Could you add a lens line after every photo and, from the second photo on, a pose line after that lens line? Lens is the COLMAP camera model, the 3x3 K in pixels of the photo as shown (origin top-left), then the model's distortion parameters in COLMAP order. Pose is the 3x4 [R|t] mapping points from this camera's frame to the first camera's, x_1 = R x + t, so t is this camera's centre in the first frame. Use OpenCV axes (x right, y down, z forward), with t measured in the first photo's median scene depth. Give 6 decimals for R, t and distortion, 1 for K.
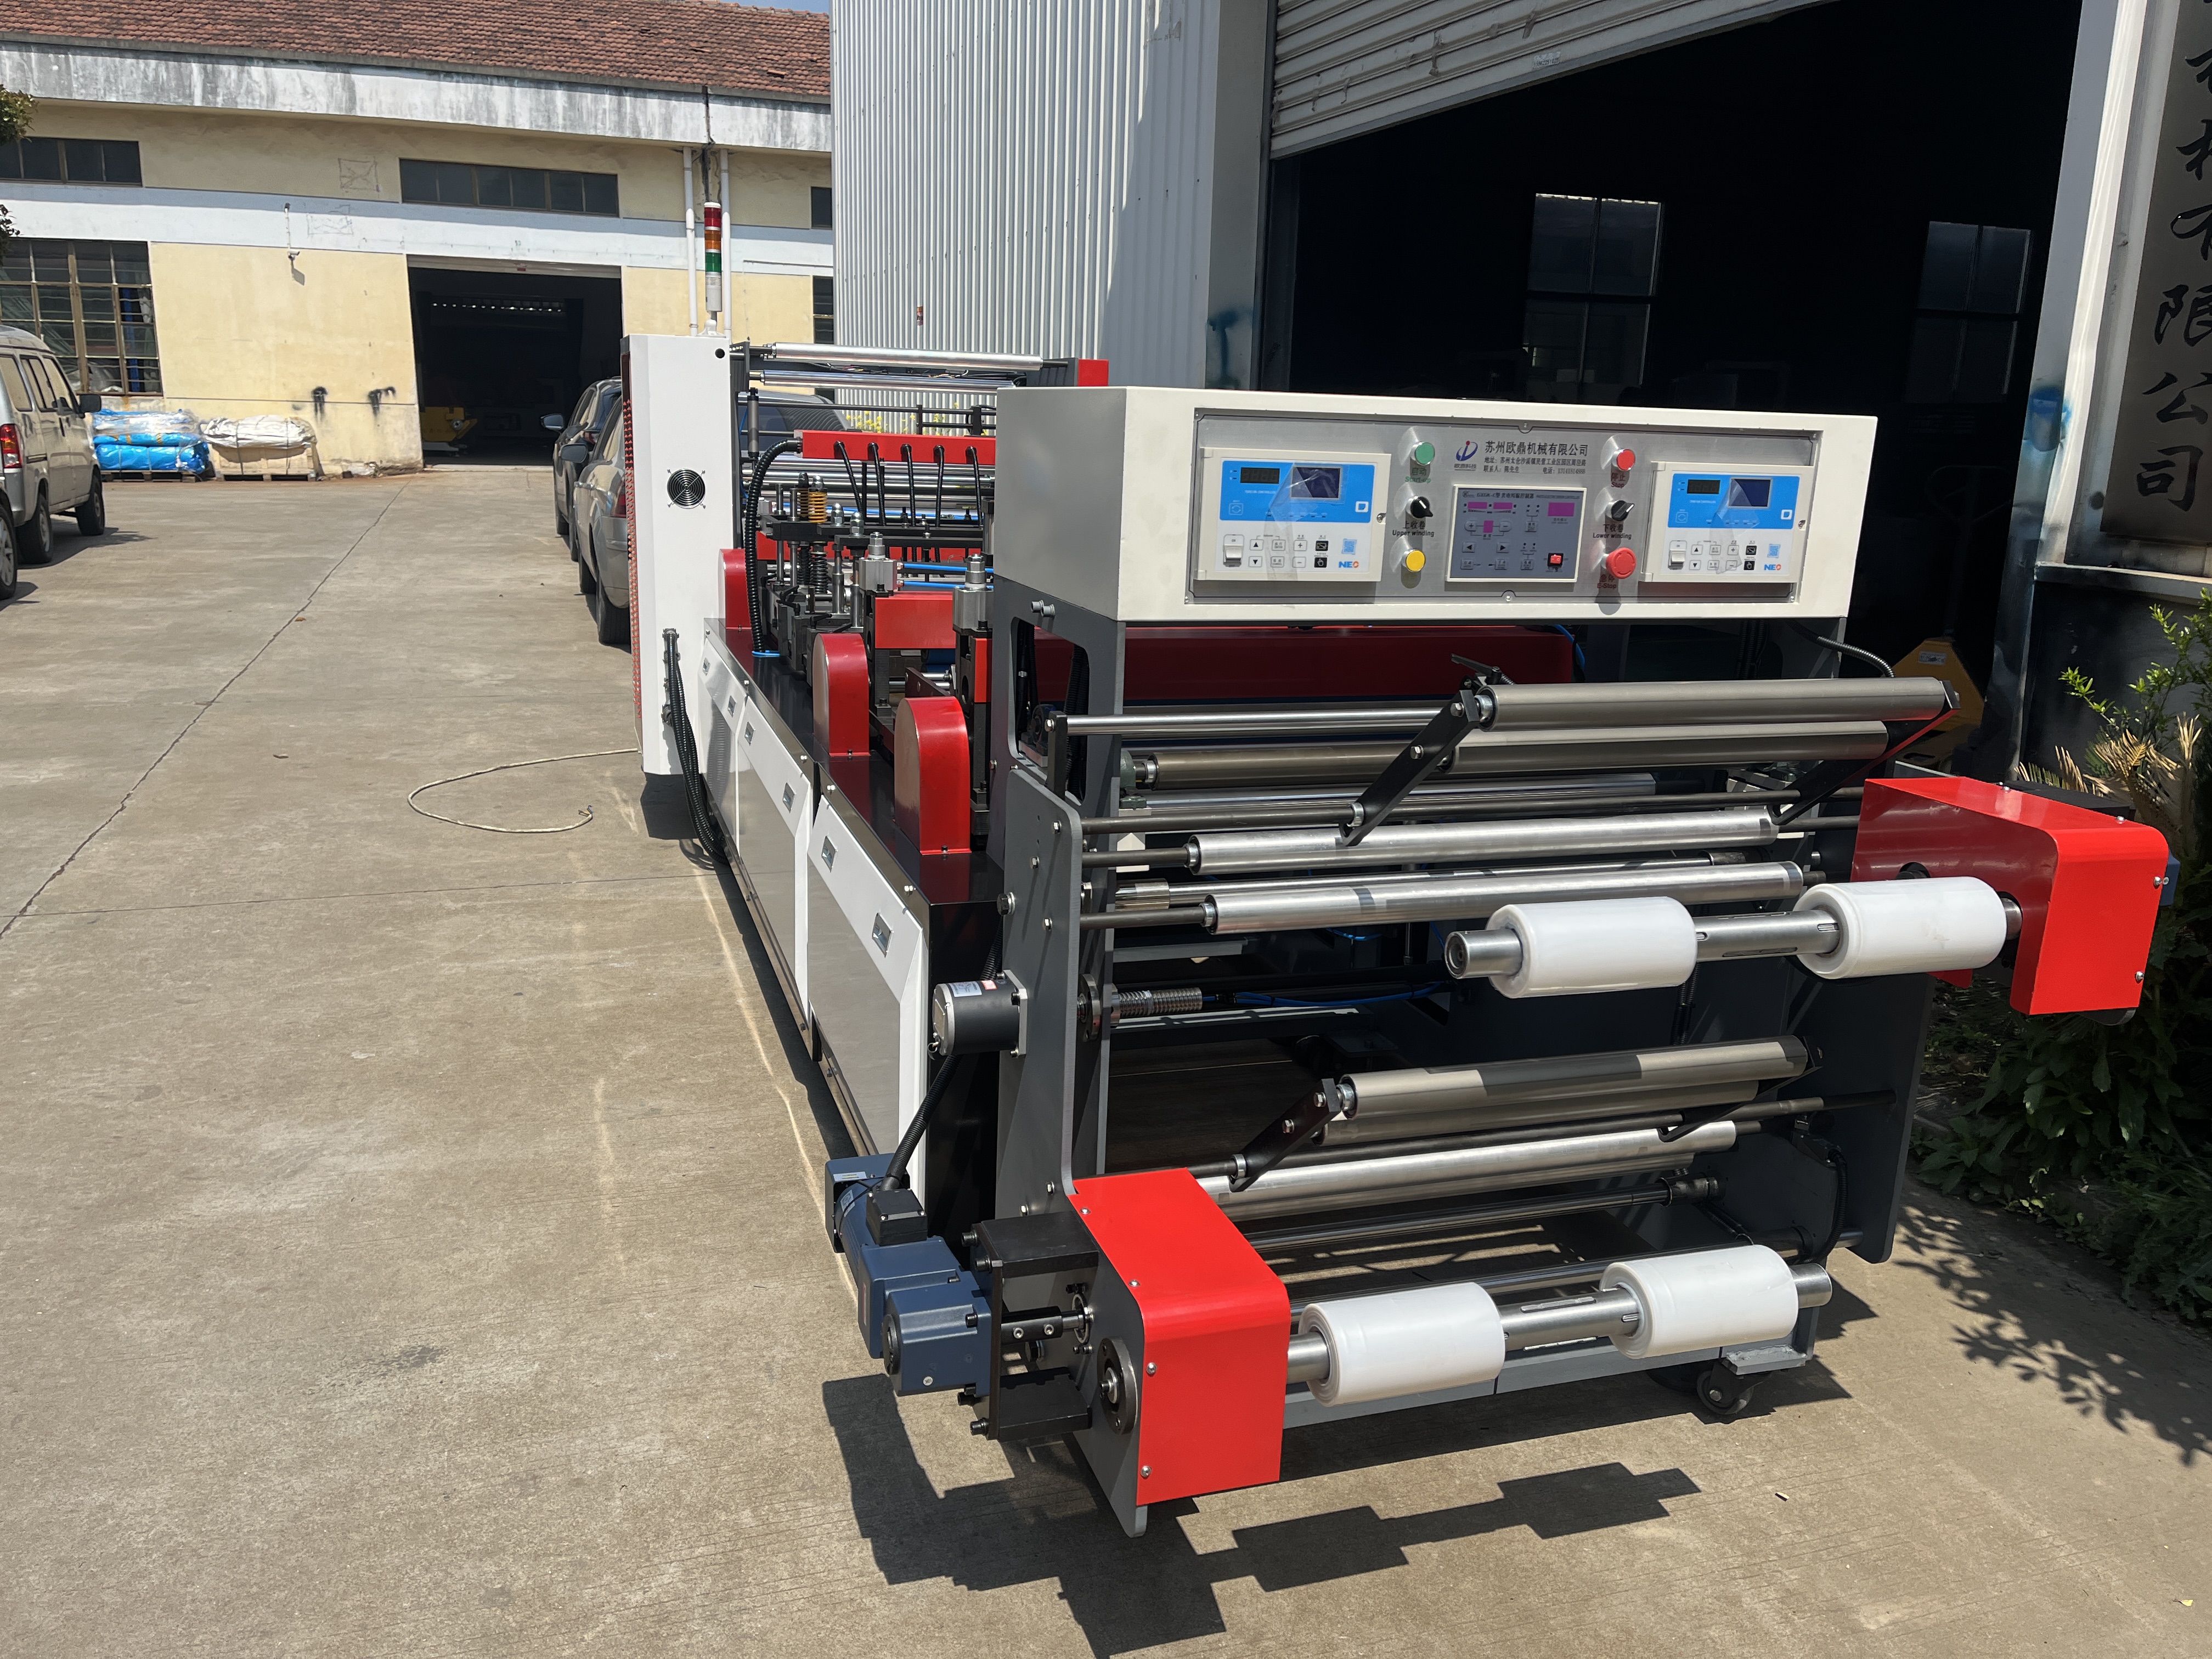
lens RADIAL K [[1671.0, 0, 1098.2], [0, 1671.0, 836.6], [0, 0, 1]] dist [0.053418, -0.074933]
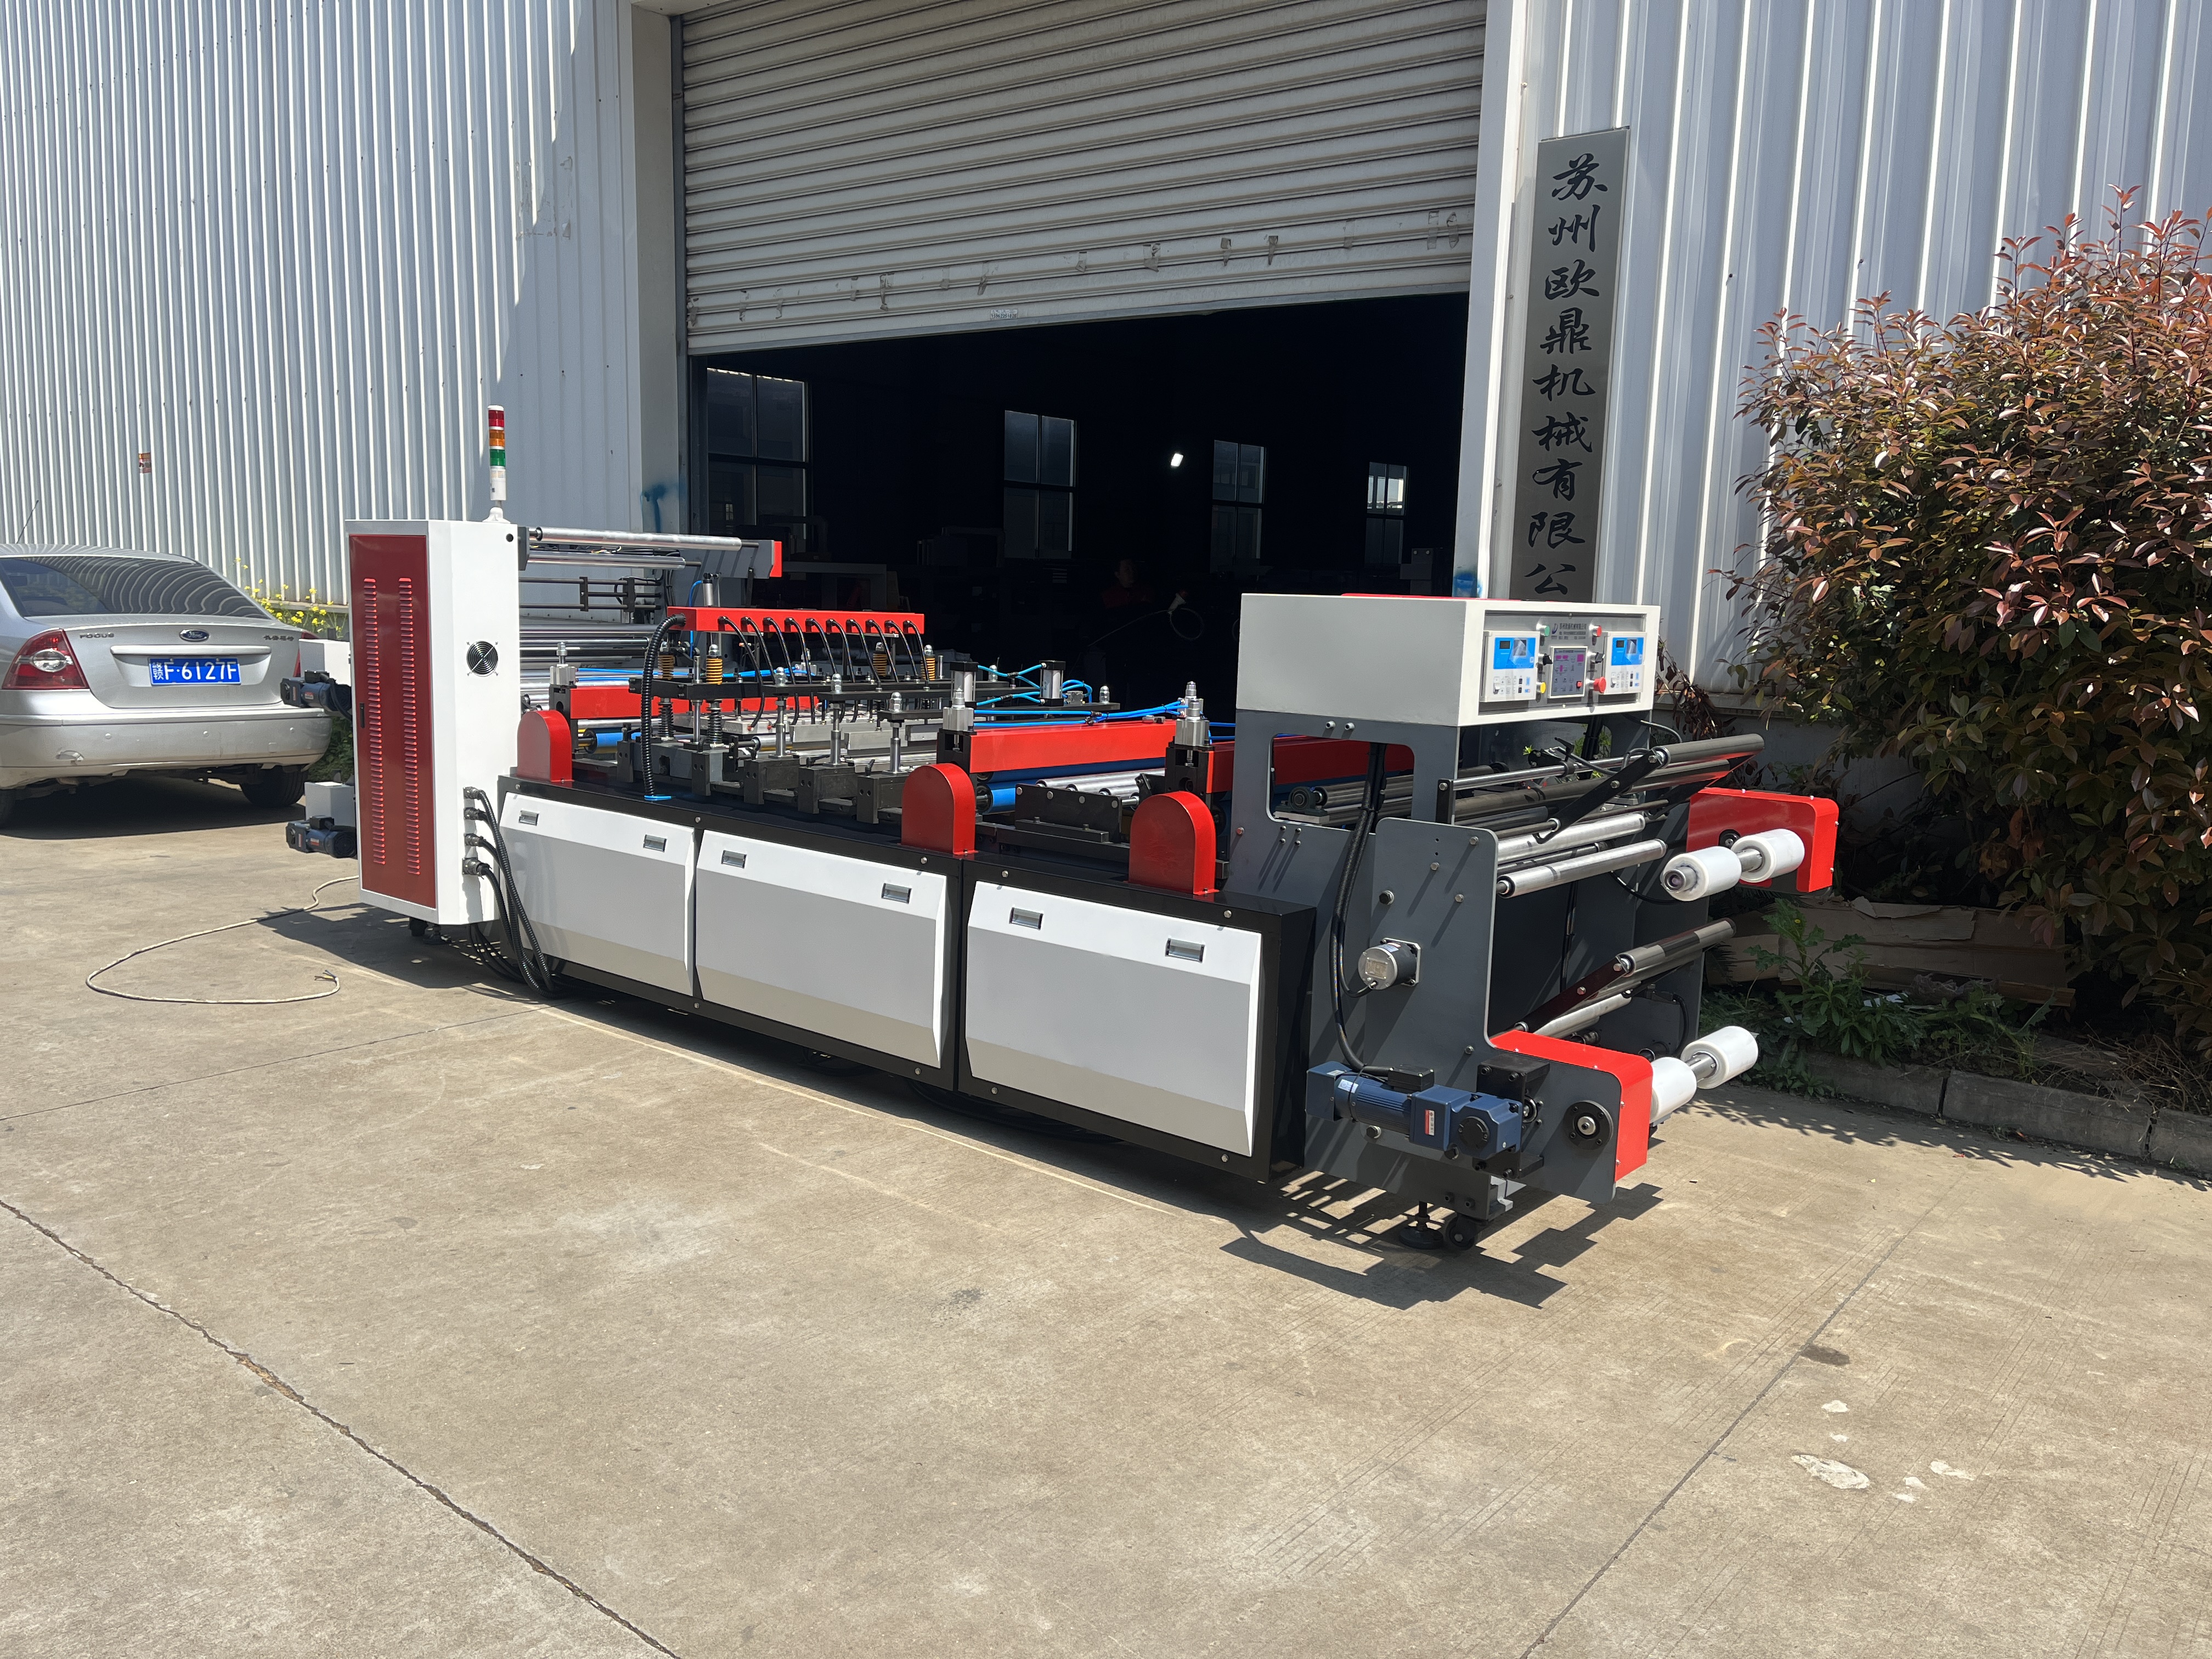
lens RADIAL K [[1671.0, 0, 1098.2], [0, 1671.0, 836.6], [0, 0, 1]] dist [0.053418, -0.074933]
pose [[0.847541, -0.086214, 0.523681, -0.632064], [0.128137, 0.990768, -0.044271, 0.008953], [-0.515029, 0.104625, 0.850763, -0.158655]]
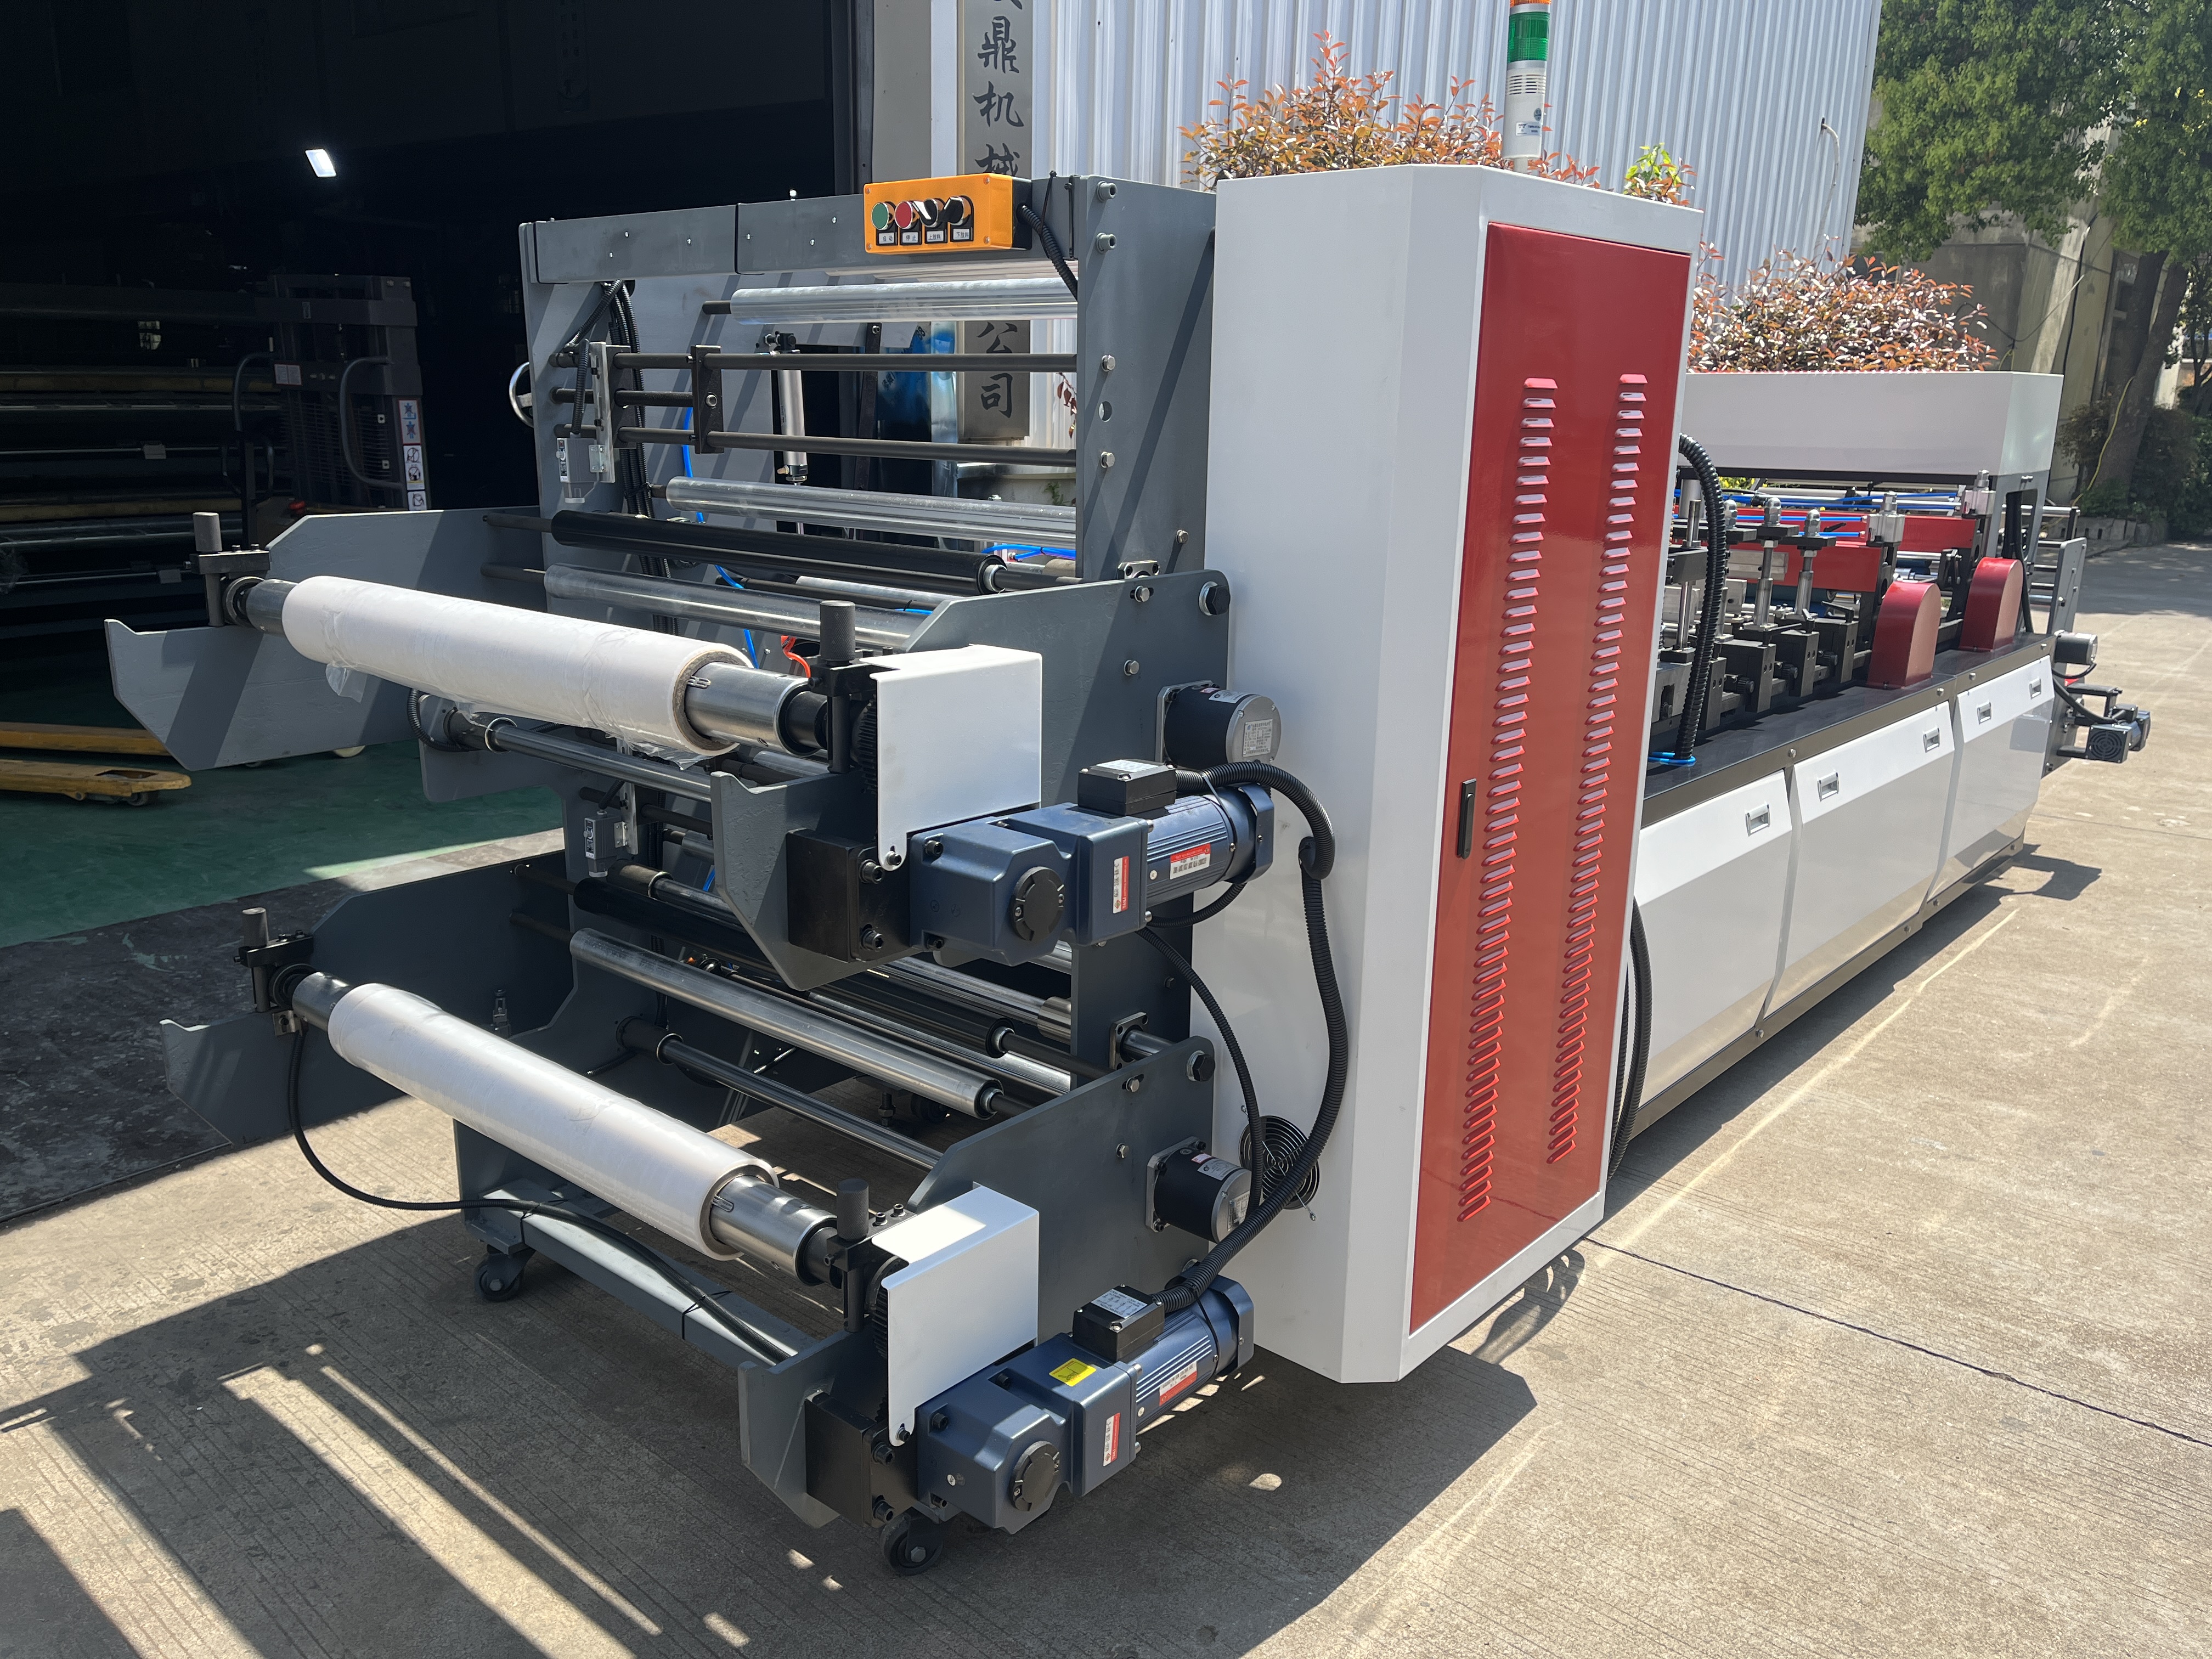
lens RADIAL K [[1671.0, 0, 1098.2], [0, 1671.0, 836.6], [0, 0, 1]] dist [0.053418, -0.074933]
pose [[-0.509158, -0.261144, 0.820099, -0.726918], [0.178017, 0.900300, 0.397204, -0.440974], [-0.842062, 0.348231, -0.411907, 1.696122]]
